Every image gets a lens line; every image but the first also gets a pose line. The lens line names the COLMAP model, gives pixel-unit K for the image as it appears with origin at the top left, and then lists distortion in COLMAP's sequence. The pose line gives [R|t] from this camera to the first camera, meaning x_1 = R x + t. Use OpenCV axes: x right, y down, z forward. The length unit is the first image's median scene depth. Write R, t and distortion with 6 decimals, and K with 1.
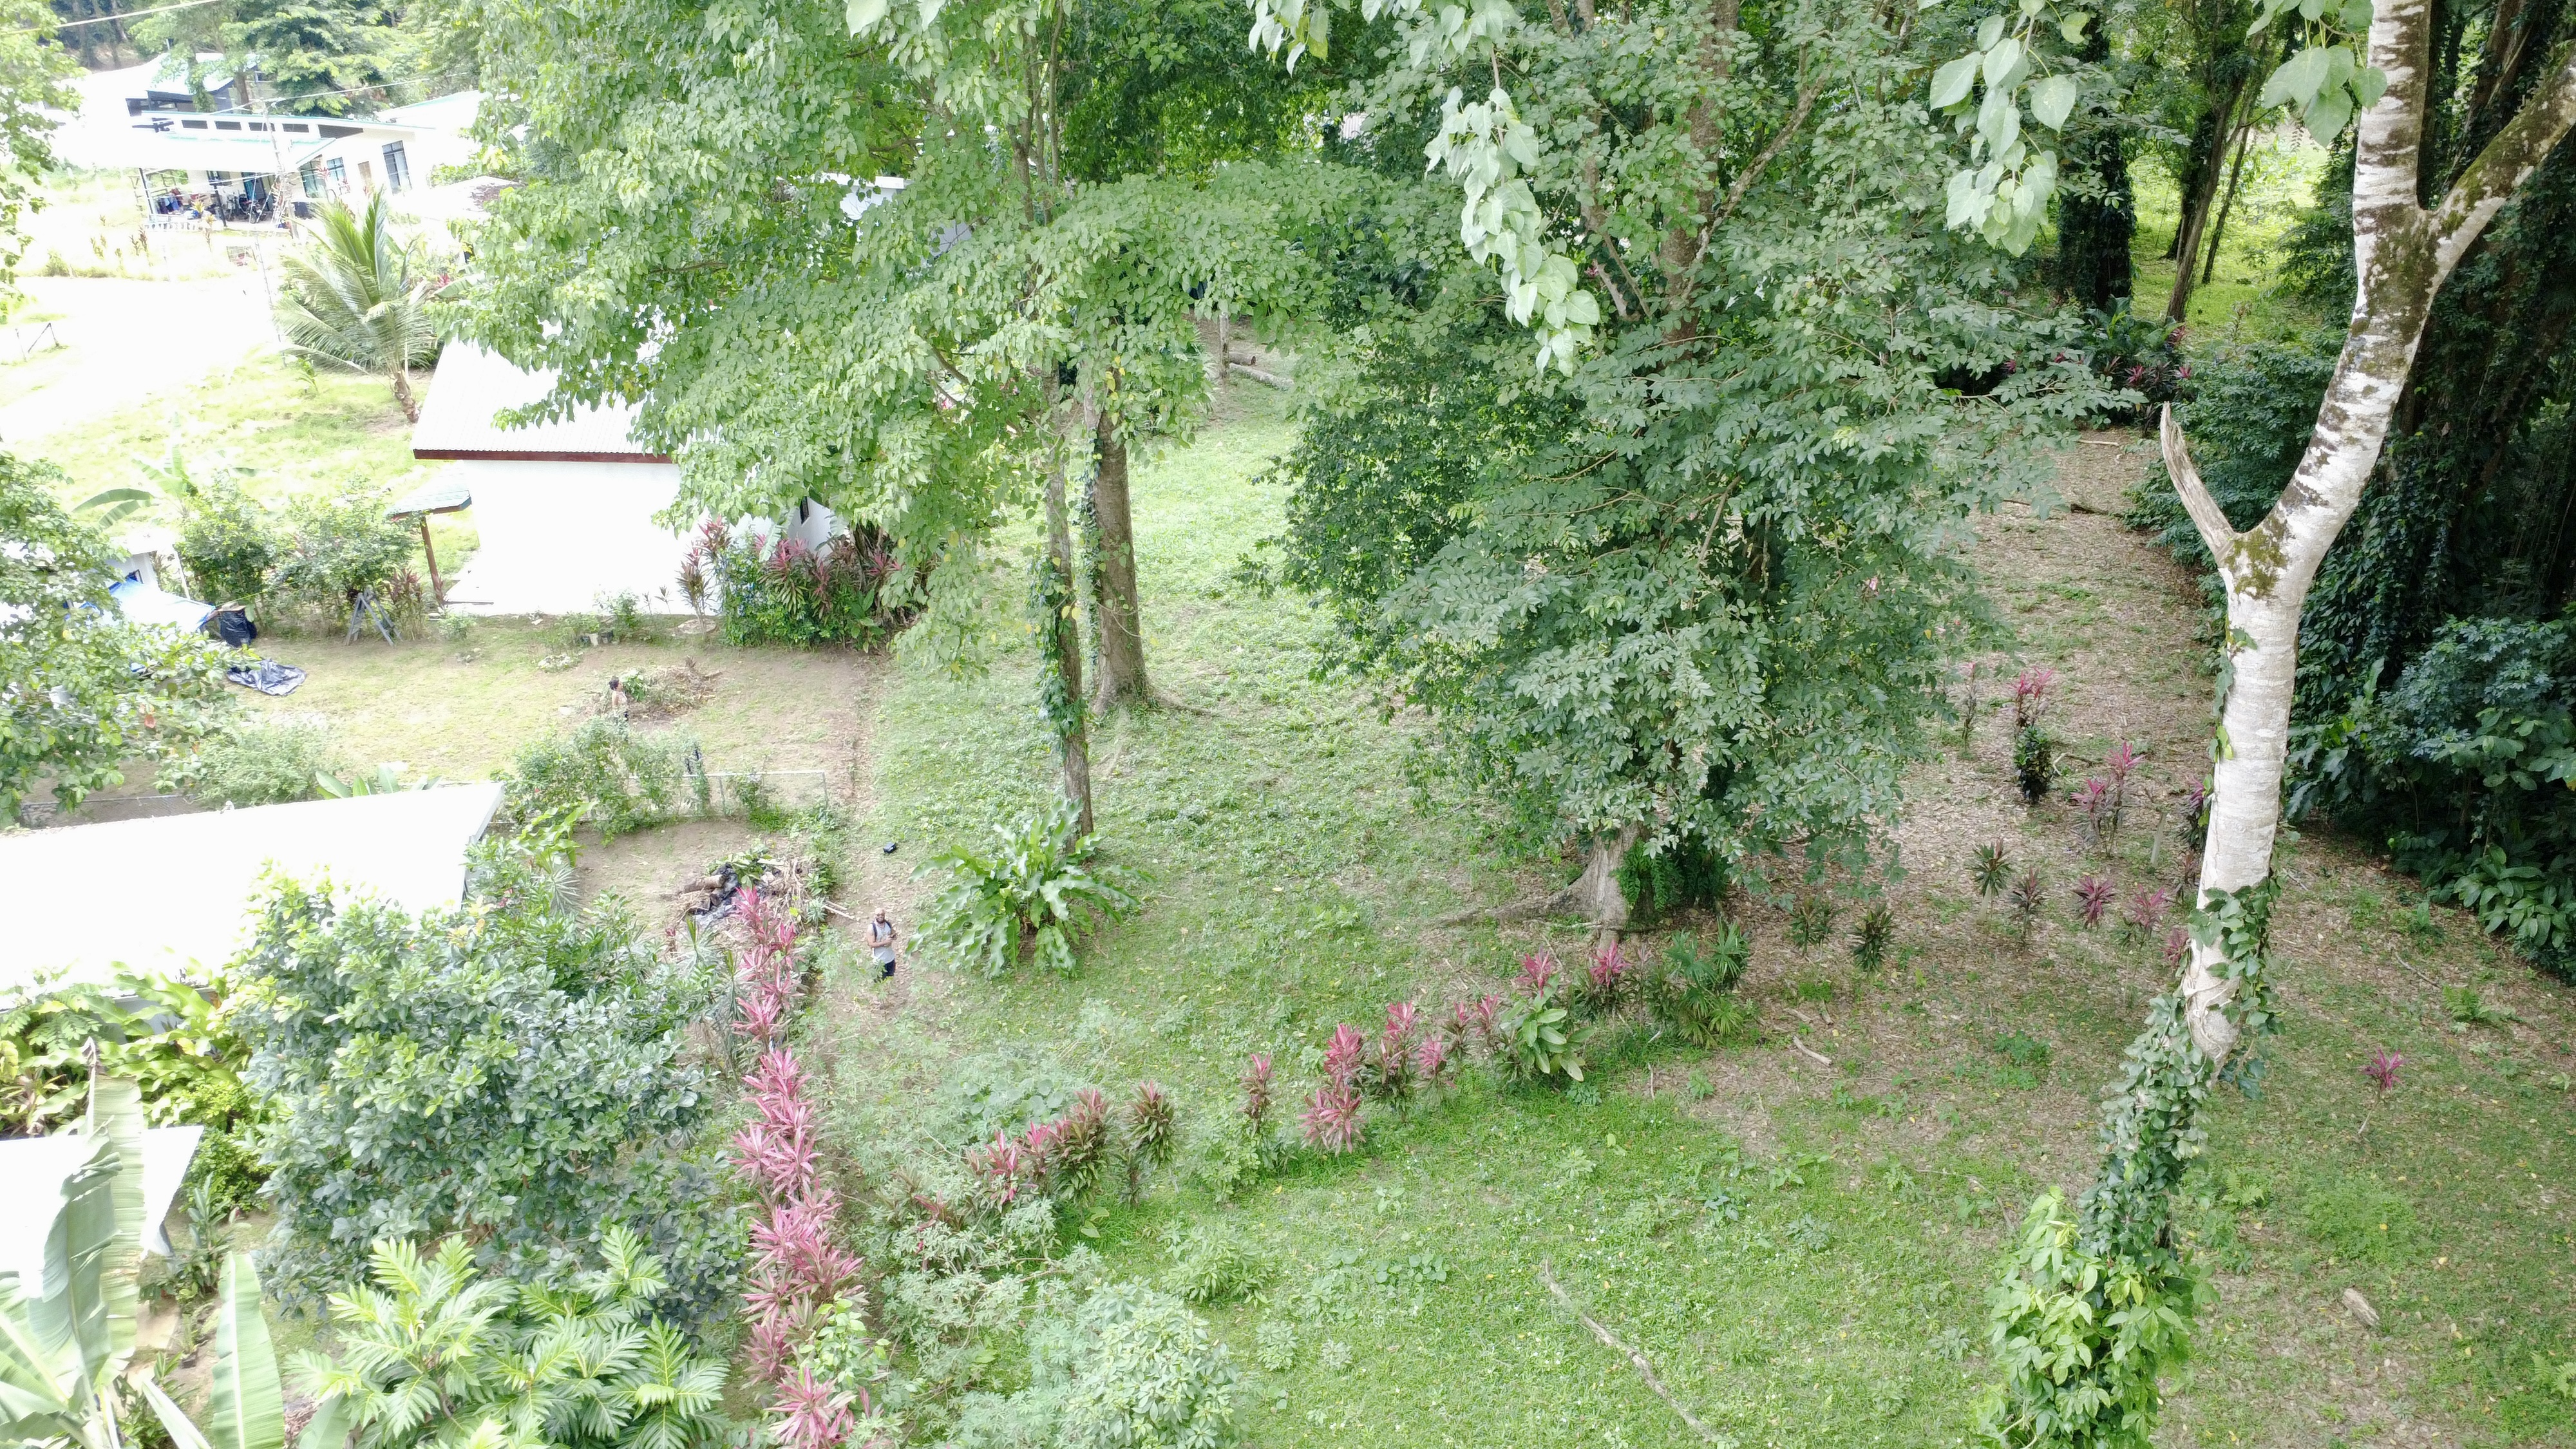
lens RADIAL K [[1864.0, 0, 1284.1], [0, 1864.0, 738.9], [0, 0, 1]] dist [-0.001898, 0.006400]
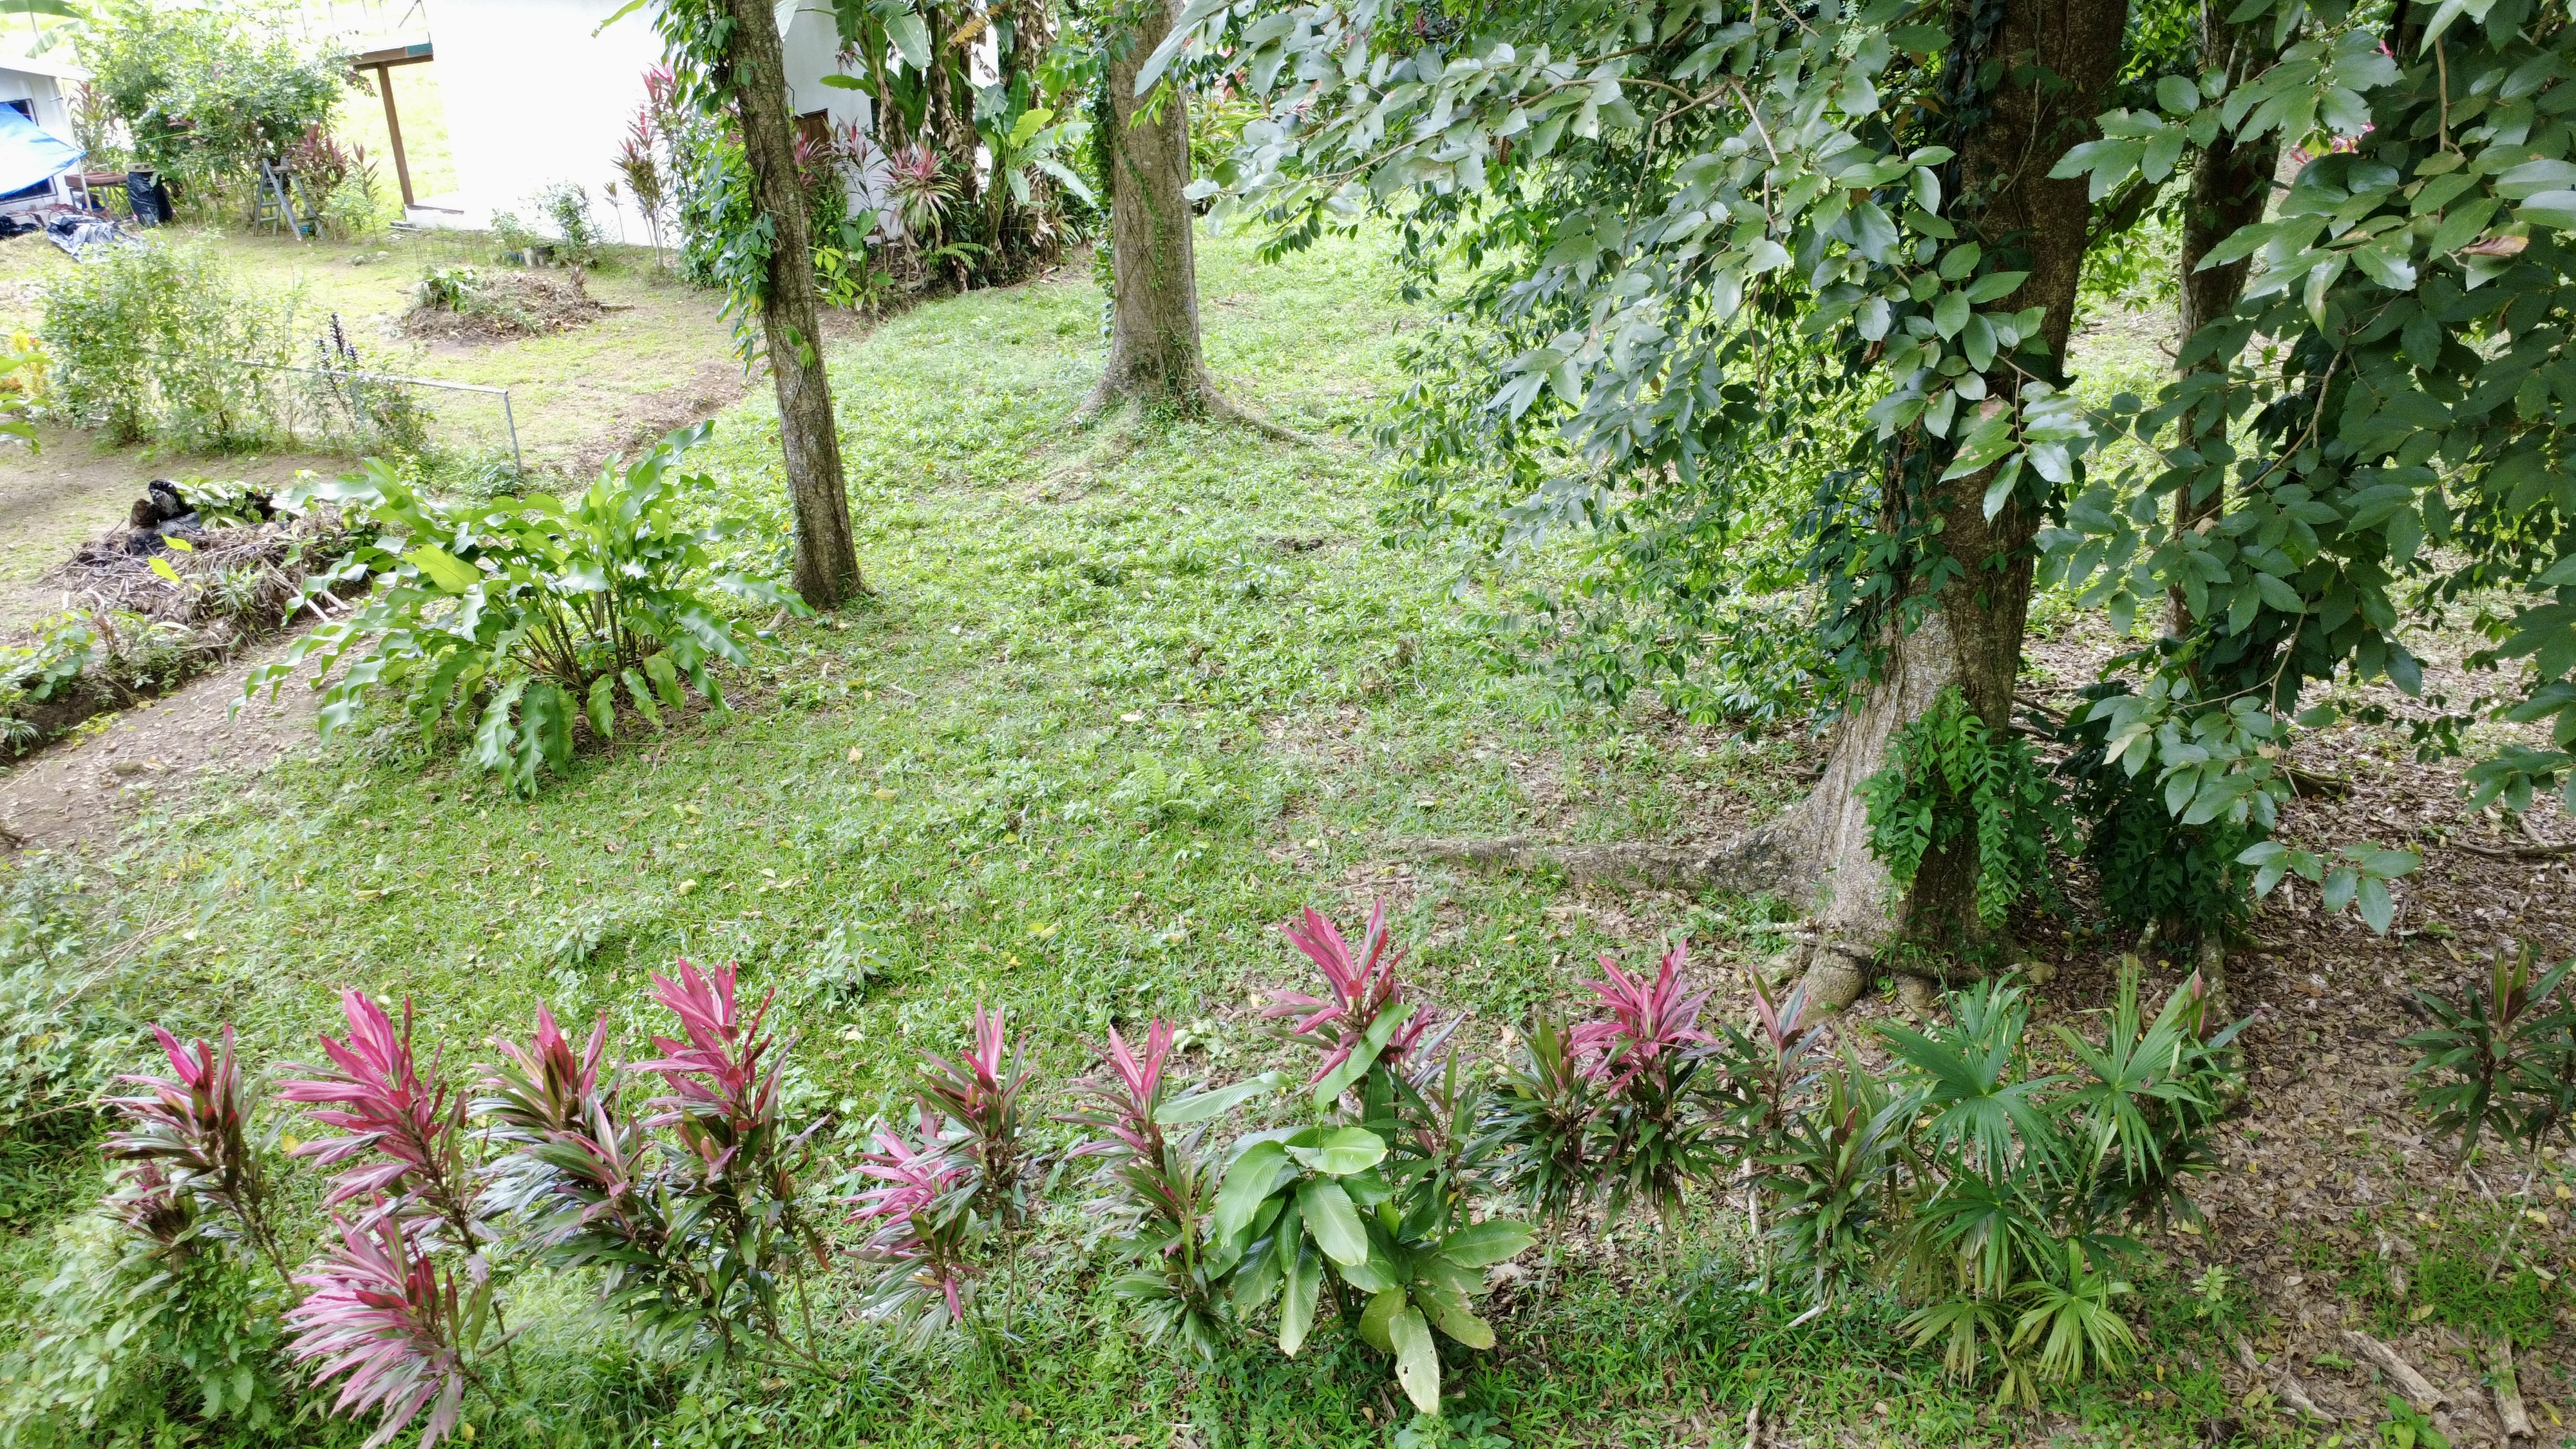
lens RADIAL K [[1874.1, 0, 1282.8], [0, 1874.1, 716.0], [0, 0, 1]] dist [-0.001224, 0.003413]
pose [[0.928208, 0.170134, -0.330885, 0.210787], [-0.175477, 0.984385, 0.013899, 0.082111], [0.328083, 0.045162, 0.943569, 0.721554]]
